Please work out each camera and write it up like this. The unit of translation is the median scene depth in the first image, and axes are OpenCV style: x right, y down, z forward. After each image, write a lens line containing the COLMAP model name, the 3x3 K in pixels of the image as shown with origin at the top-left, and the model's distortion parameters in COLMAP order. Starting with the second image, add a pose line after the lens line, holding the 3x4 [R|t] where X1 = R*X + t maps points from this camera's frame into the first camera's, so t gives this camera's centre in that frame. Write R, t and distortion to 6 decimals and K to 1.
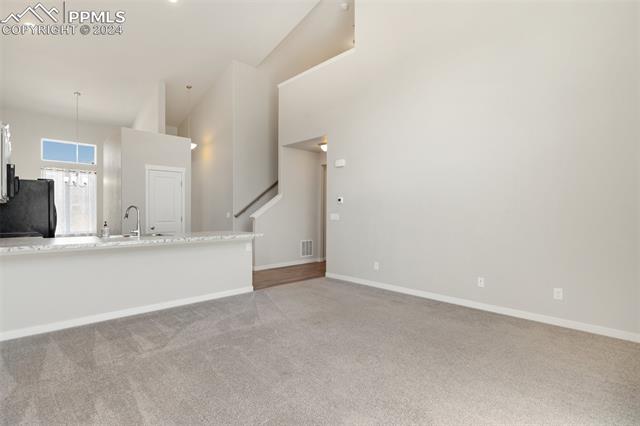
lens RADIAL K [[314.9, 0, 320.1], [0, 314.9, 215.3], [0, 0, 1]] dist [-0.001879, -0.000099]
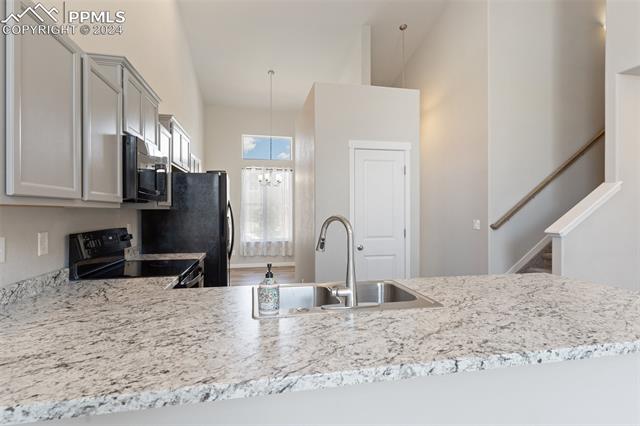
lens RADIAL K [[314.9, 0, 320.1], [0, 314.9, 213.9], [0, 0, 1]] dist [-0.001879, -0.000099]
pose [[0.849657, 0.002805, -0.527328, -0.235602], [-0.002140, 0.999996, 0.001872, -0.019211], [0.527332, -0.000463, 0.849659, 0.382896]]
